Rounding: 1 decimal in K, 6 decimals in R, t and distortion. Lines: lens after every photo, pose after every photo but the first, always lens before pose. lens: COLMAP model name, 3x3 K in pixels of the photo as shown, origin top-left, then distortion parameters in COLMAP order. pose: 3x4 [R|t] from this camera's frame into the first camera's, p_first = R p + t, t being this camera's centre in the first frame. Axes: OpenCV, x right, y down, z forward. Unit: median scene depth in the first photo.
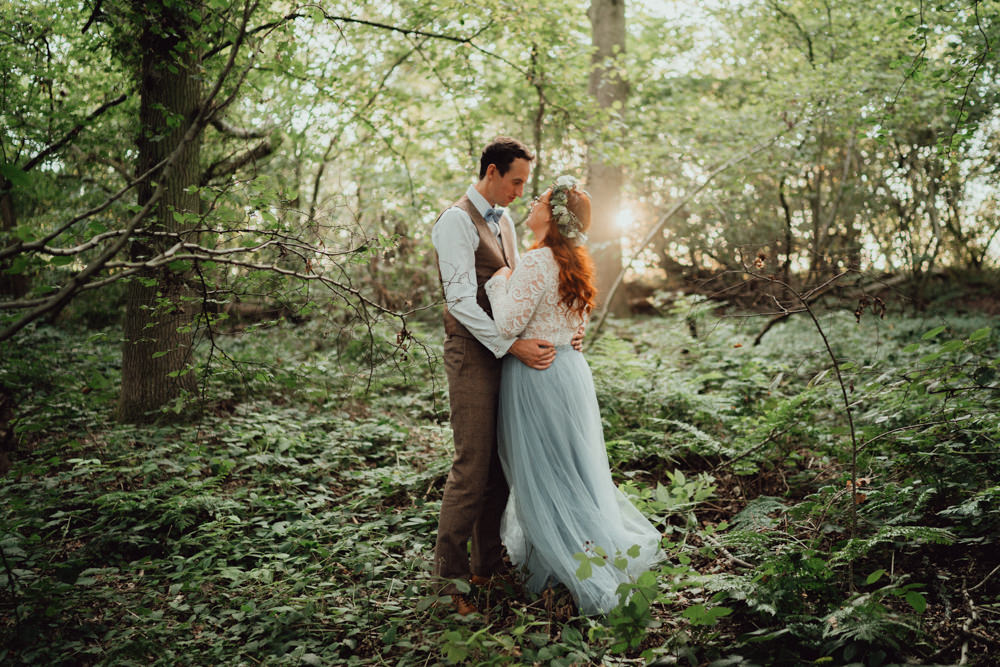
lens RADIAL K [[1012.7, 0, 500.0], [0, 1012.7, 334.8], [0, 0, 1]] dist [-0.076319, 0.000000]
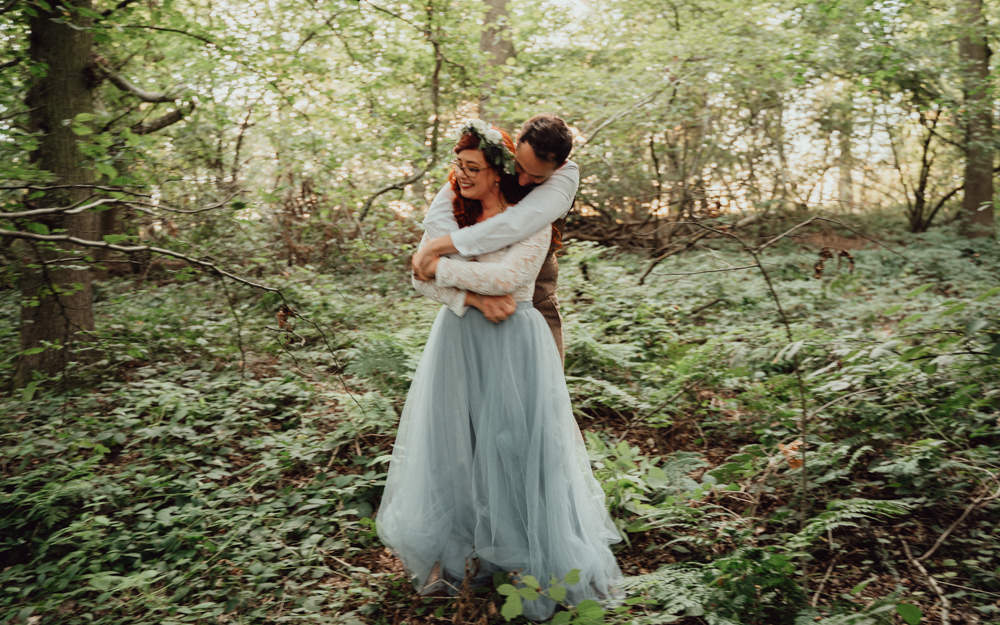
lens RADIAL K [[840.3, 0, 501.5], [0, 840.3, 309.5], [0, 0, 1]] dist [-0.067405, 0.006928]
pose [[0.993597, -0.034893, 0.107463, 0.006470], [0.030185, 0.998525, 0.045126, -0.014499], [-0.108880, -0.041593, 0.993184, 0.181659]]
